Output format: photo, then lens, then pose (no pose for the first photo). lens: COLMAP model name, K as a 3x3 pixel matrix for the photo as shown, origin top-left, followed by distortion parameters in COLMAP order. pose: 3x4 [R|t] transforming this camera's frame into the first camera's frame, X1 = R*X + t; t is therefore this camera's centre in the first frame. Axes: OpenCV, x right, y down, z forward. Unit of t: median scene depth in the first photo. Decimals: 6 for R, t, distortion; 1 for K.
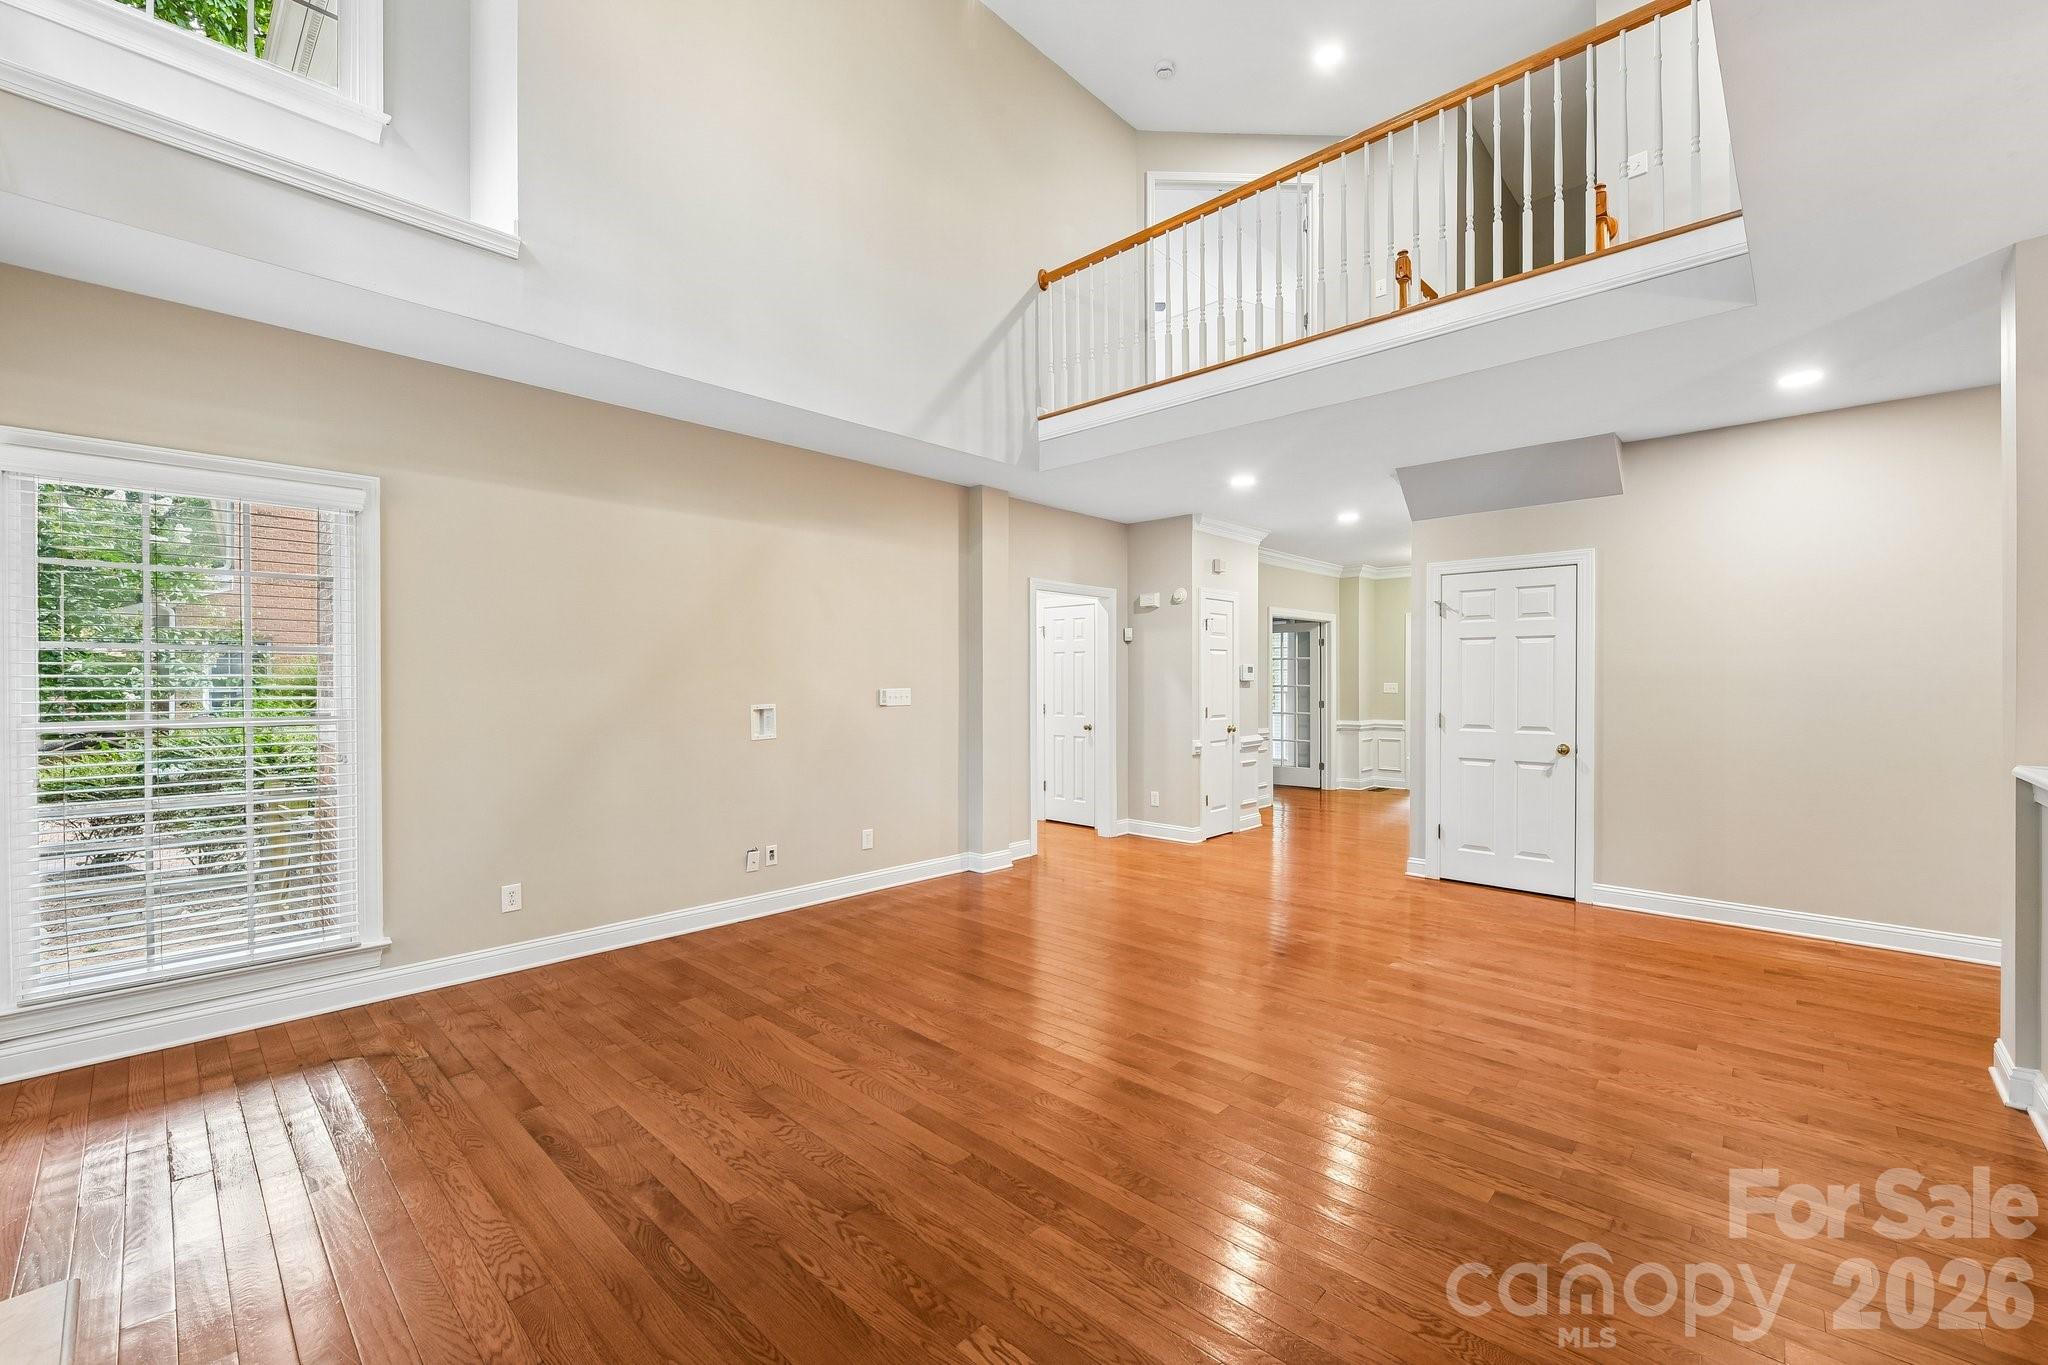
lens RADIAL K [[851.6, 0, 1009.1], [0, 851.6, 680.9], [0, 0, 1]] dist [0.000057, -0.002346]
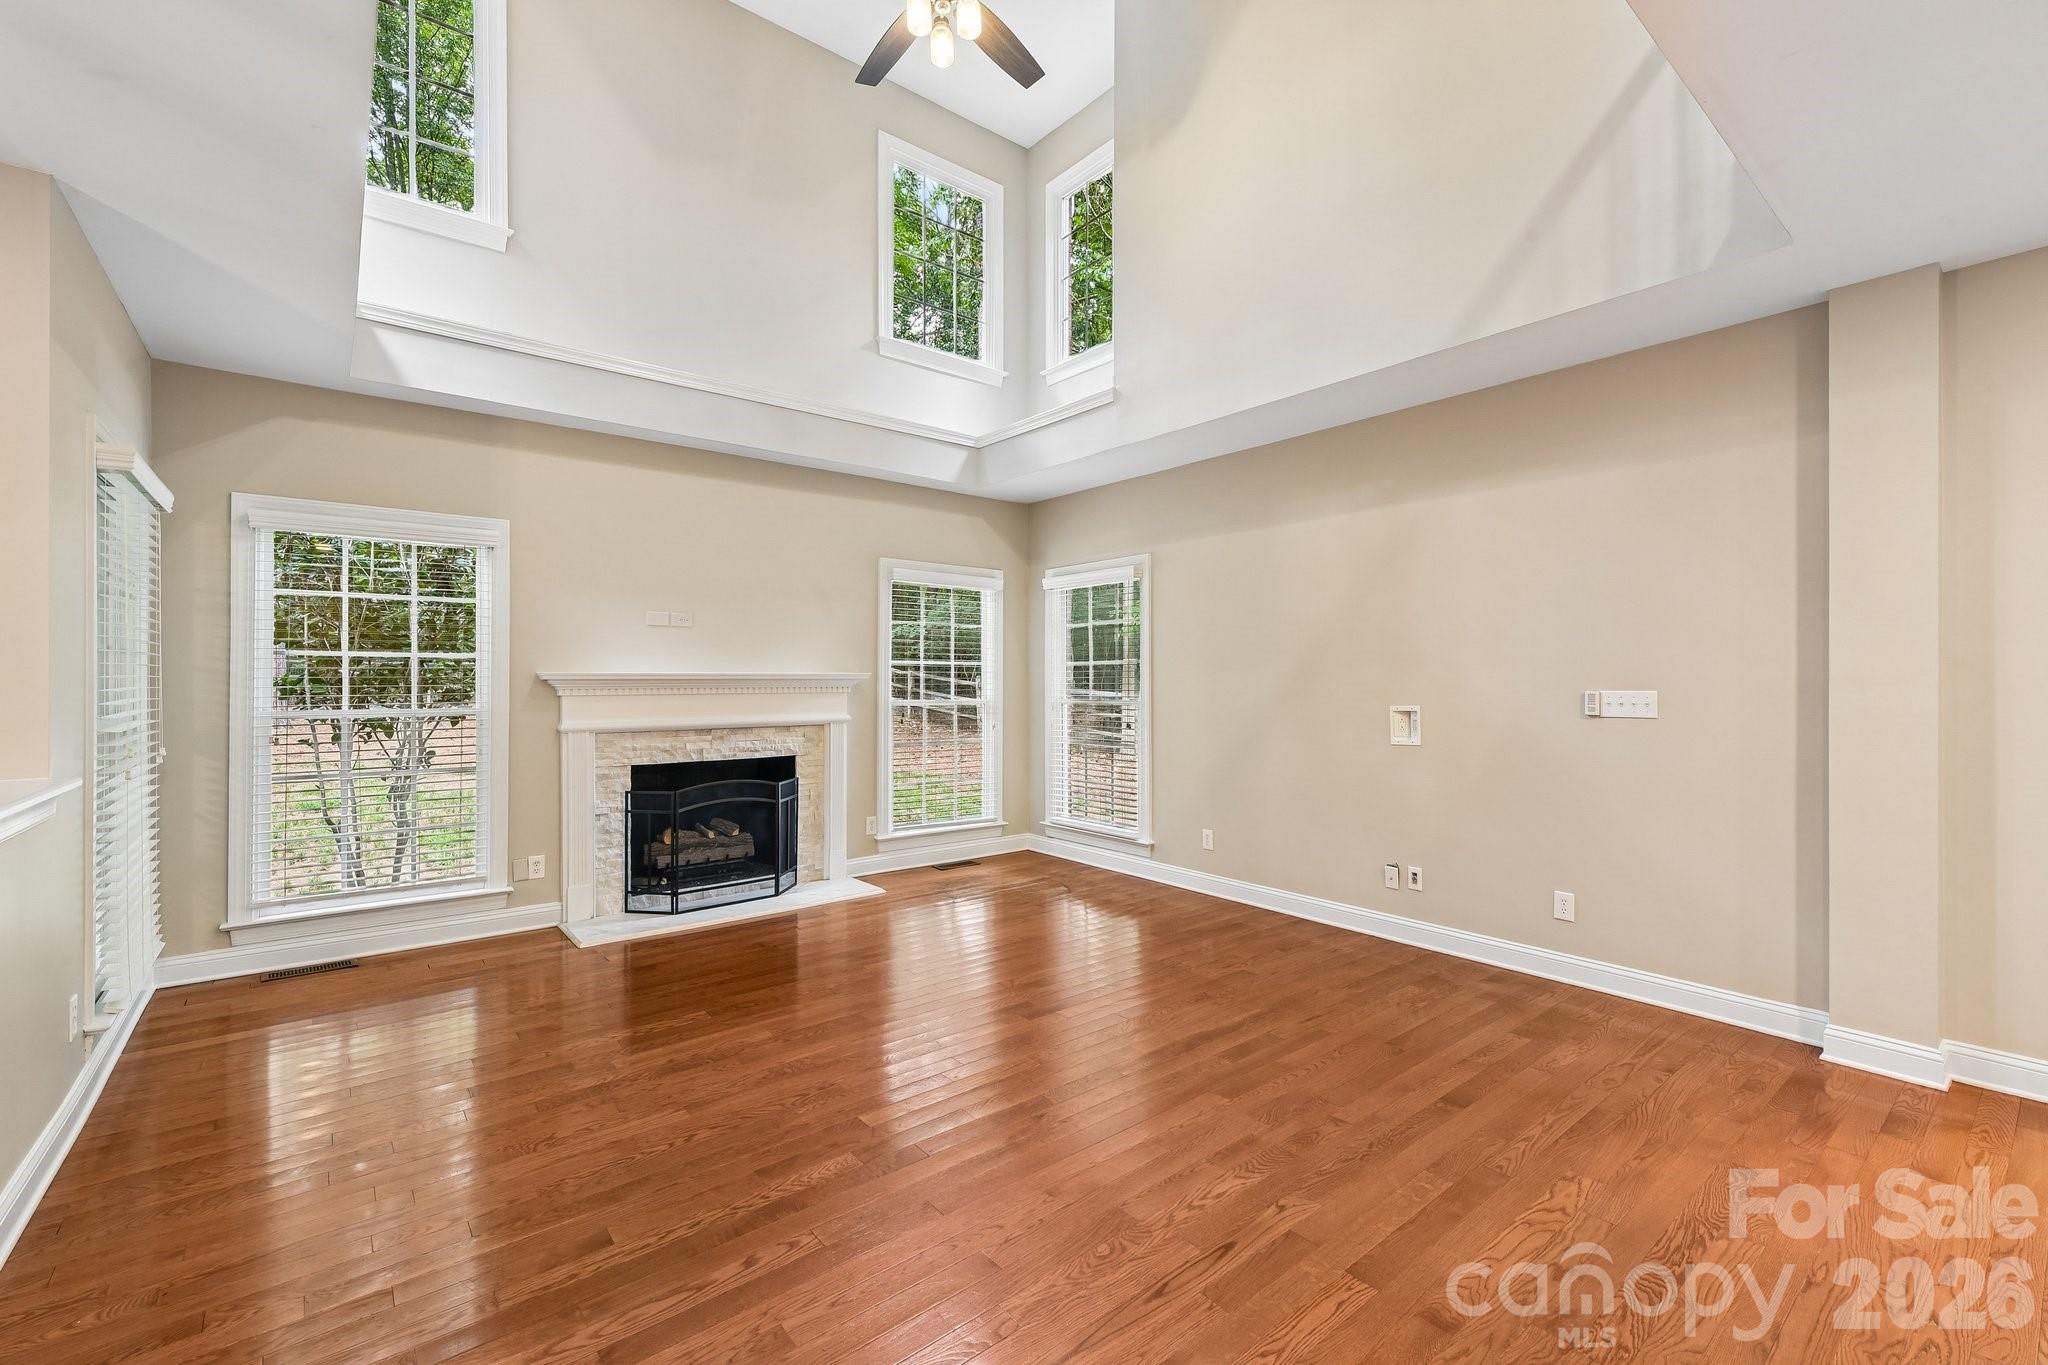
lens RADIAL K [[851.6, 0, 1013.0], [0, 851.6, 679.8], [0, 0, 1]] dist [0.000057, -0.002346]
pose [[-0.146594, -0.000235, -0.989197, 0.663687], [0.001448, 0.999999, -0.000452, -0.000268], [0.989196, -0.001499, -0.146593, 0.733198]]
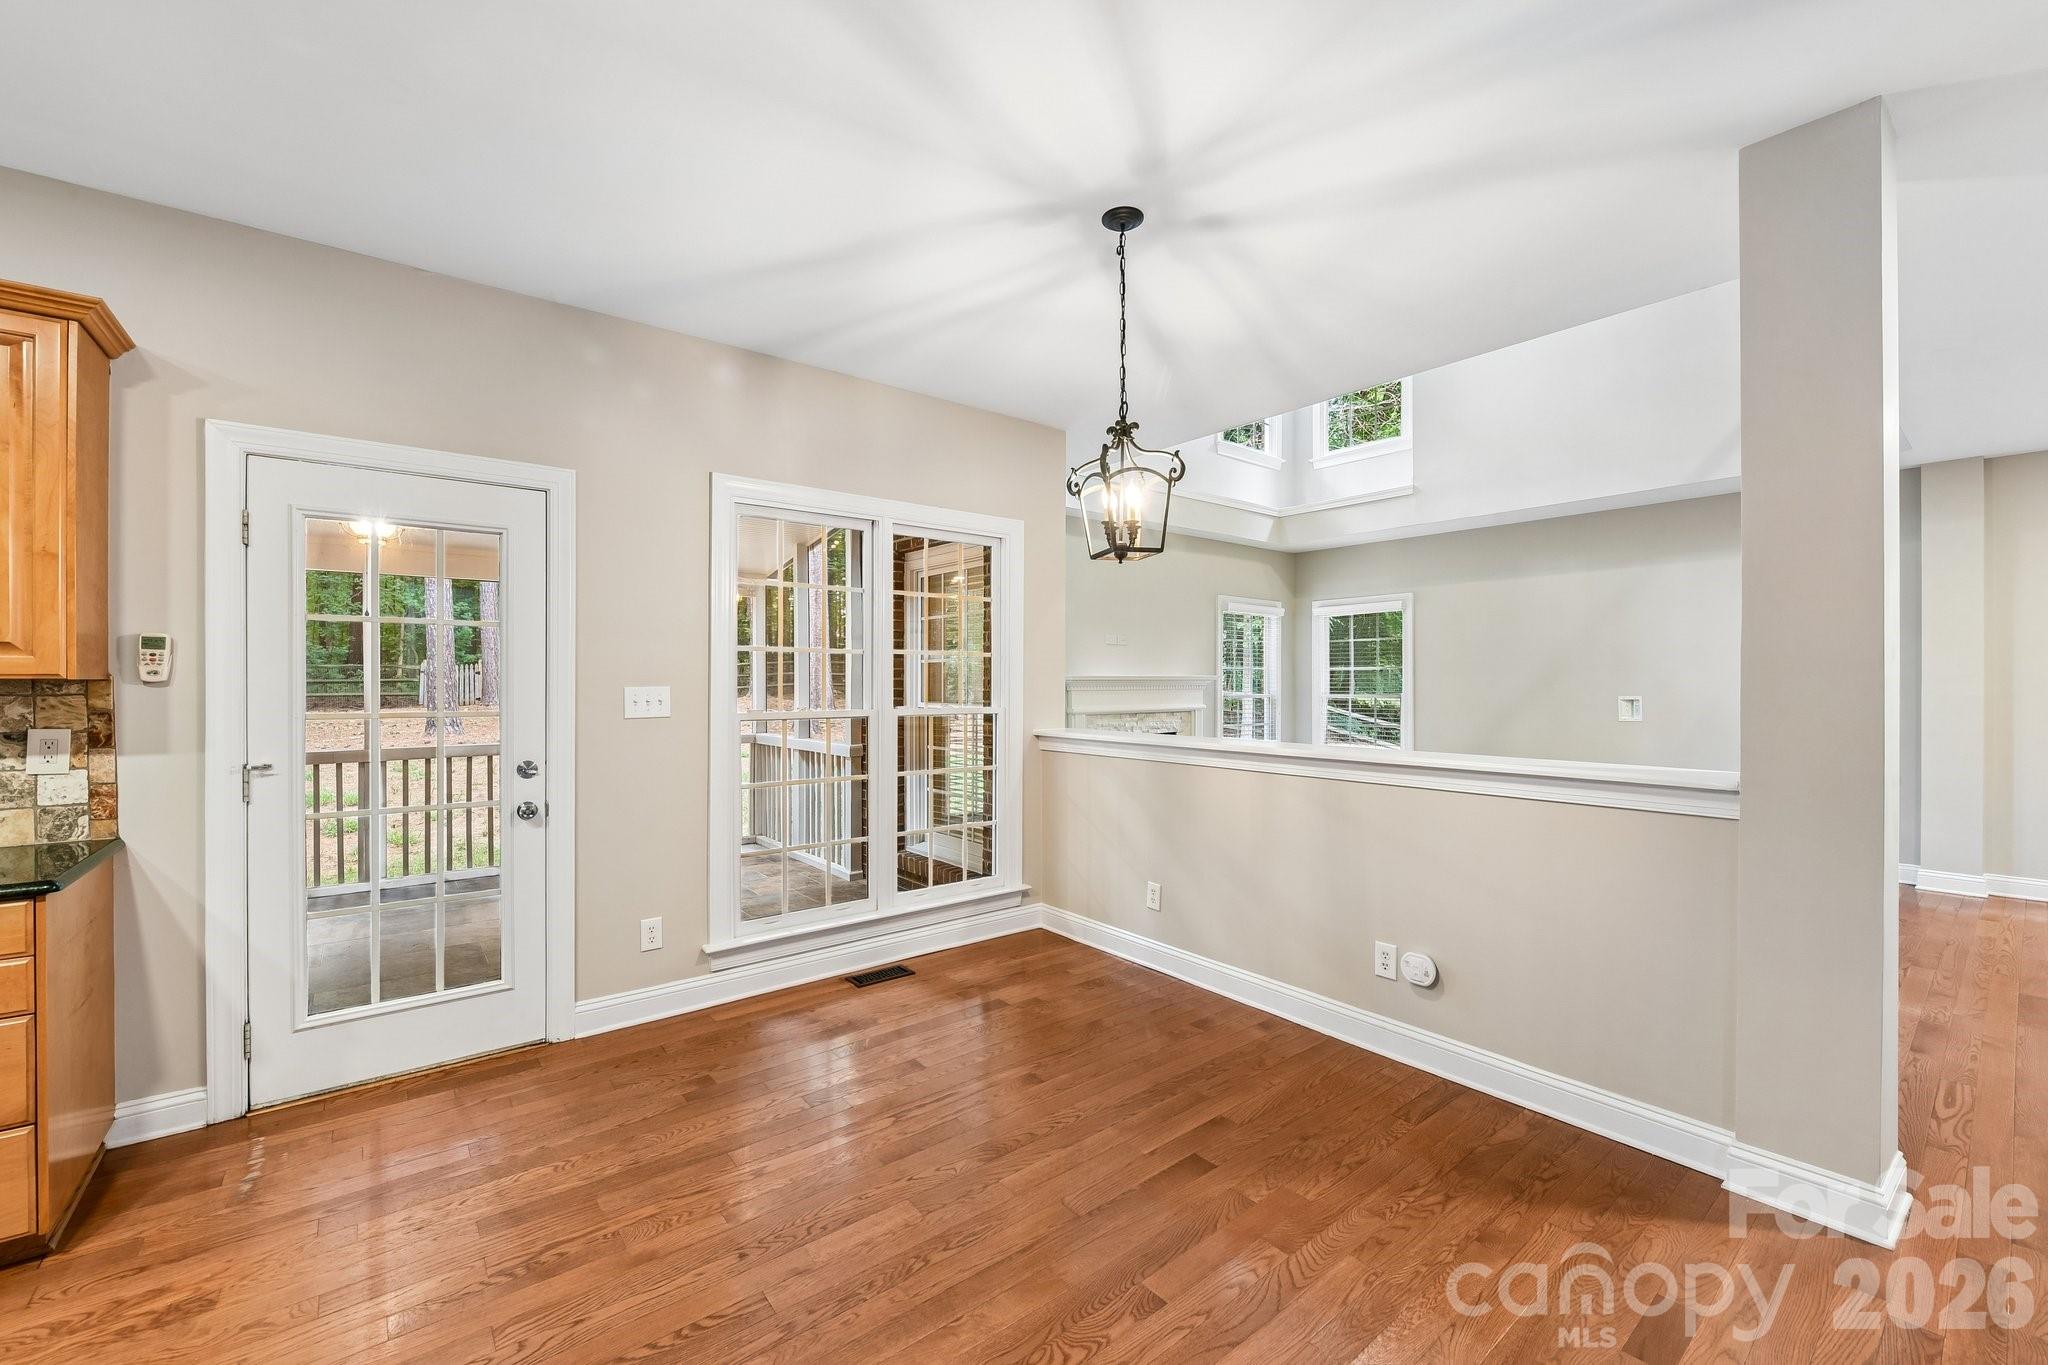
lens RADIAL K [[820.2, 0, 1018.3], [0, 820.2, 682.5], [0, 0, 1]] dist [0.000712, -0.001705]
pose [[-0.145218, 0.002426, -0.989397, 1.256255], [0.000659, 0.999997, 0.002355, -0.000135], [0.989399, -0.000310, -0.145219, 0.163092]]
